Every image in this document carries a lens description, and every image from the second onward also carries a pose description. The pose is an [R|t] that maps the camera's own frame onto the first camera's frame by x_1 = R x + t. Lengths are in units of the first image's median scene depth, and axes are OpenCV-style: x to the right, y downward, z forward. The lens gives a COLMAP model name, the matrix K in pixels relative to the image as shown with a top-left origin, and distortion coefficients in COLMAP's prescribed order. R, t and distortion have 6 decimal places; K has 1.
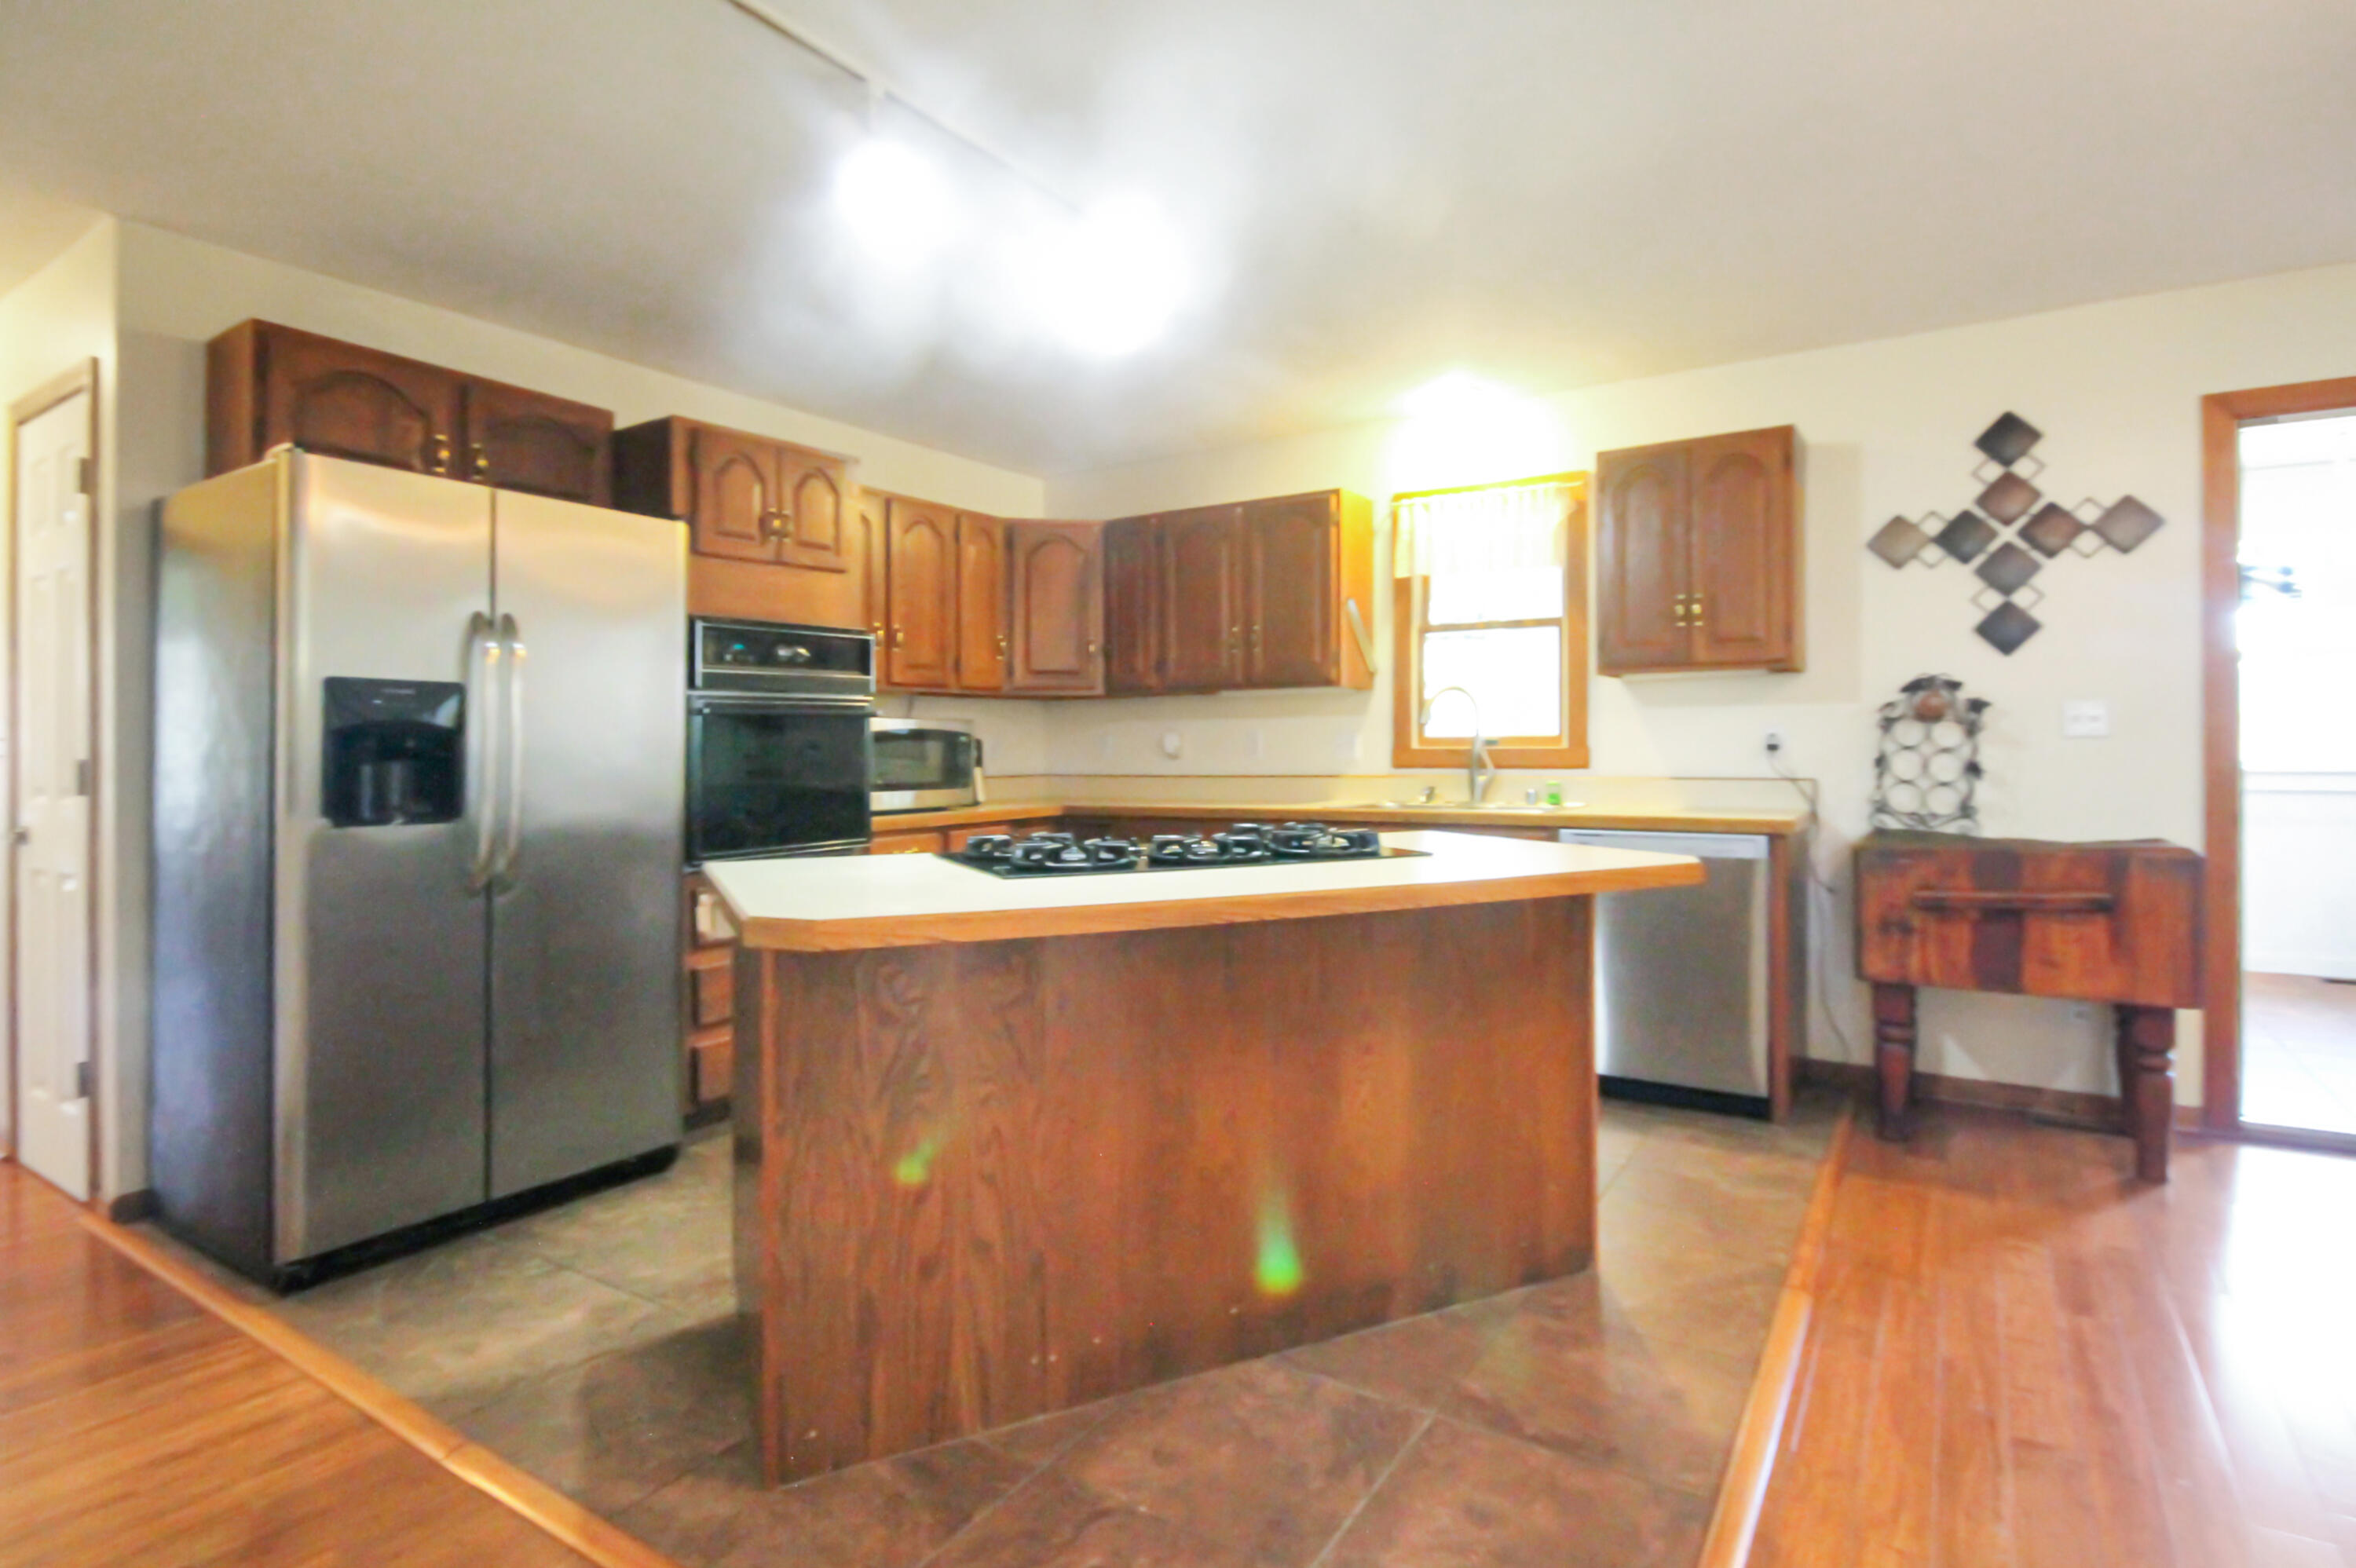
lens RADIAL K [[1183.6, 0, 1188.7], [0, 1183.6, 753.8], [0, 0, 1]] dist [0.001171, -0.000655]
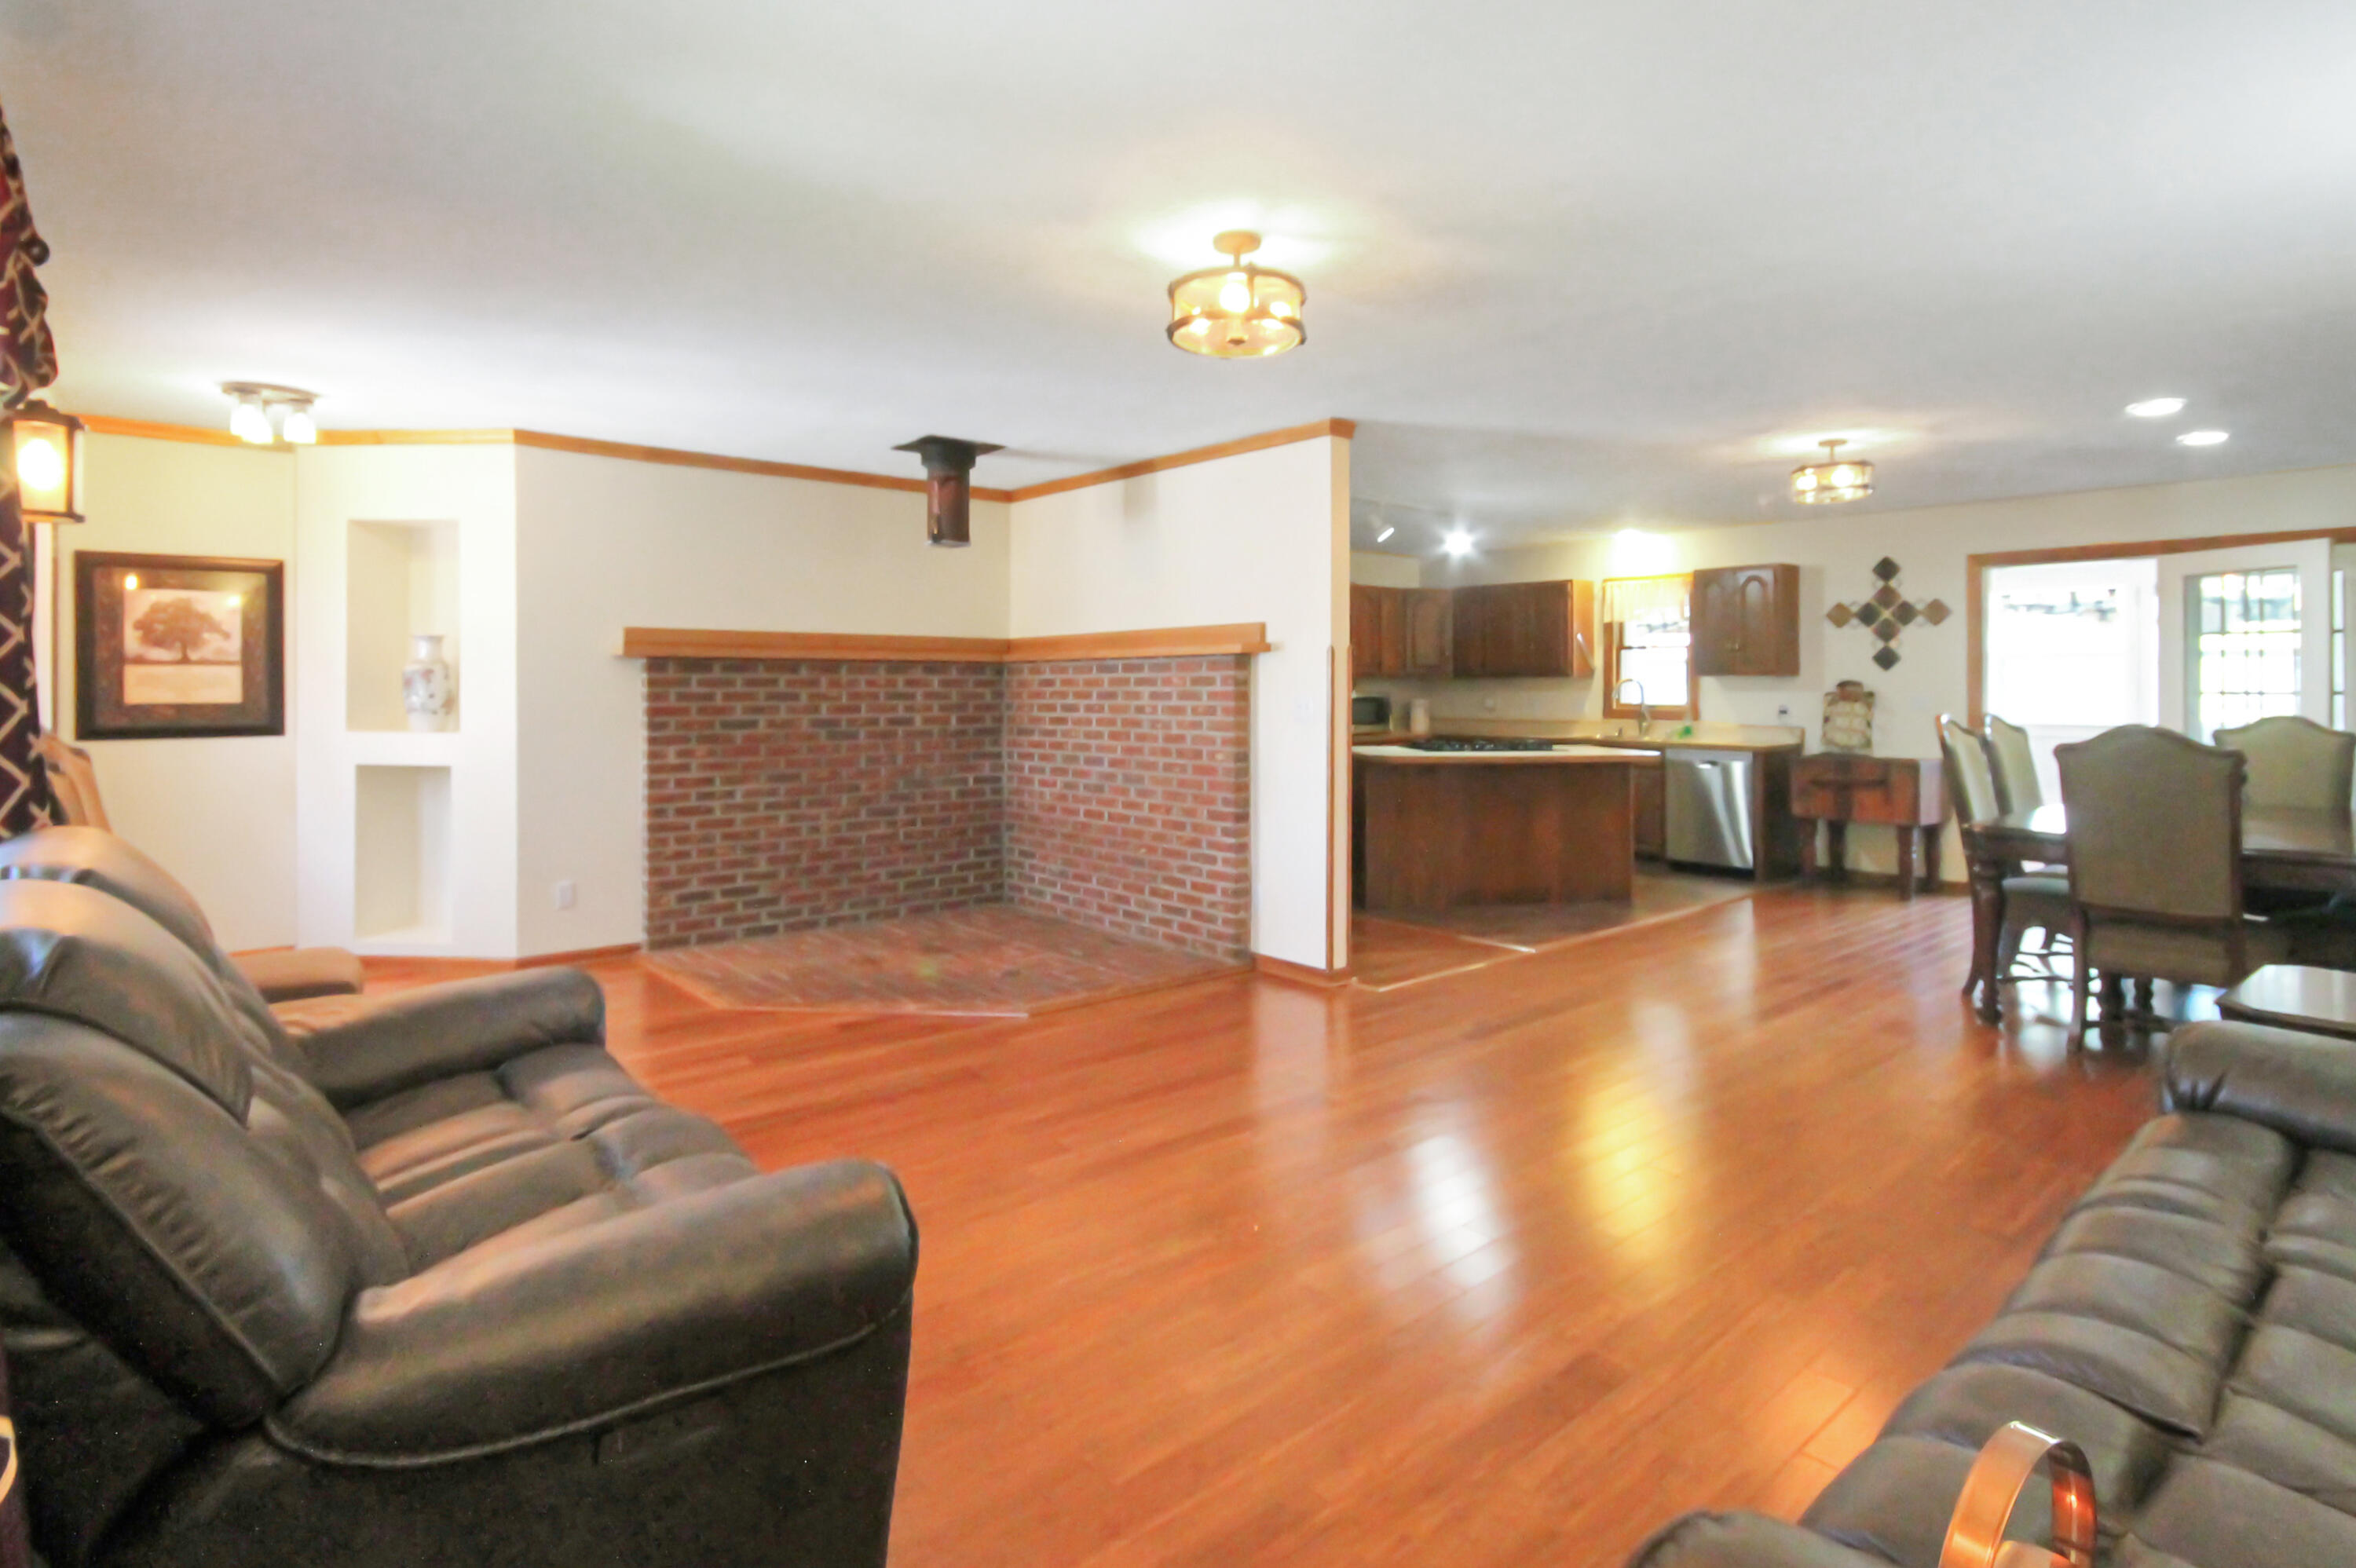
lens RADIAL K [[1193.9, 0, 1223.0], [0, 1193.9, 693.2], [0, 0, 1]] dist [0.001293, 0.000033]
pose [[0.966120, 0.010256, -0.257888, 0.096233], [-0.009784, 0.999947, 0.003112, -0.038555], [0.257906, -0.000484, 0.966170, -1.379162]]
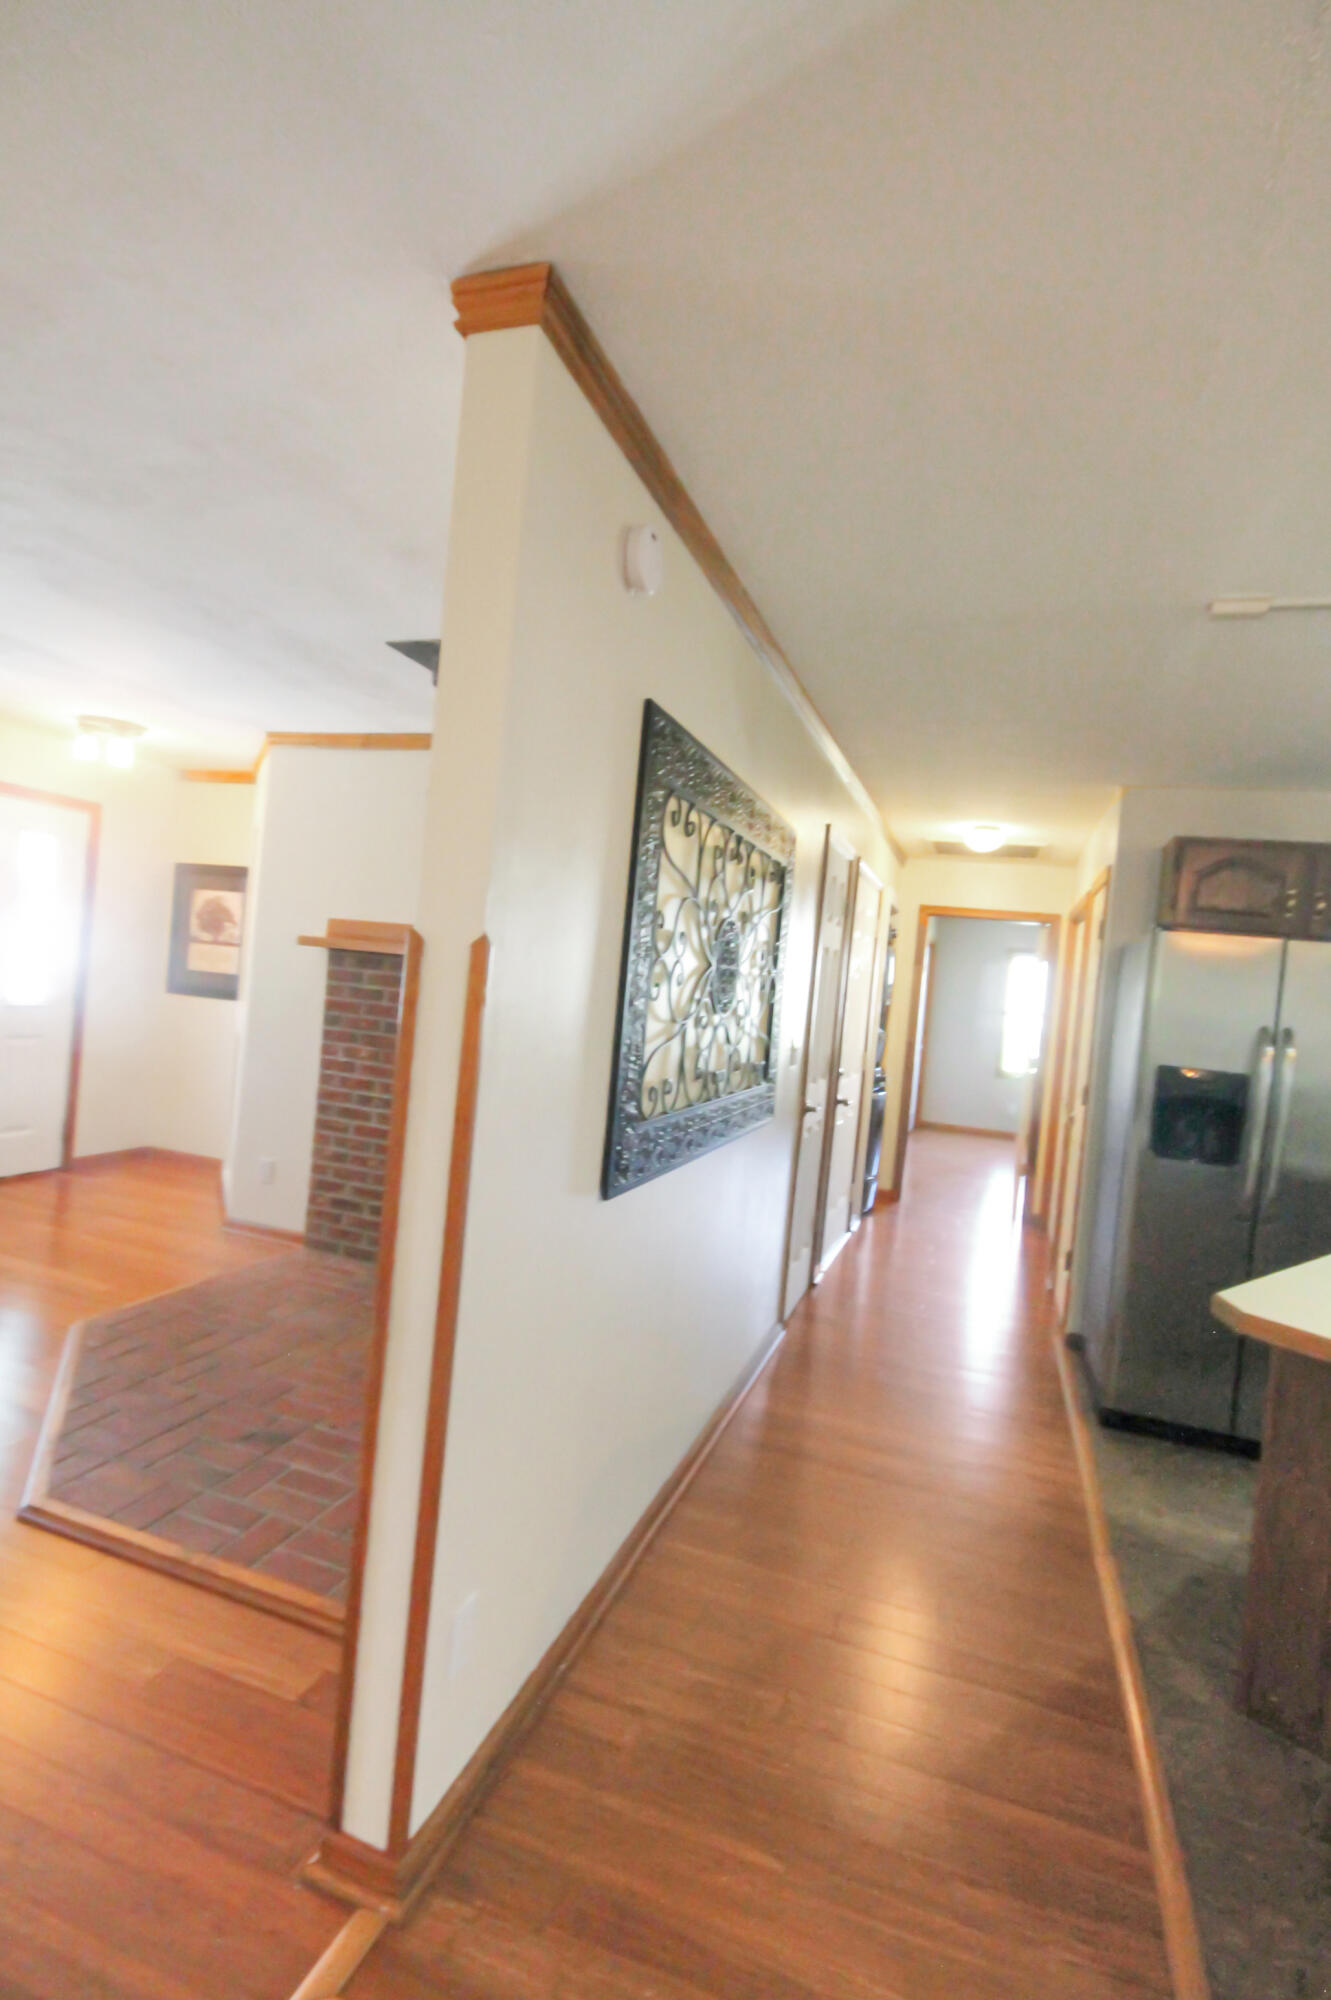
lens RADIAL K [[964.7, 0, 662.7], [0, 964.7, 986.8], [0, 0, 1]] dist [0.003529, -0.000101]
pose [[0.249490, 0.039000, -0.967592, 0.263753], [-0.099038, 0.994977, 0.014567, -0.083887], [0.963300, 0.092194, 0.252099, -0.004330]]
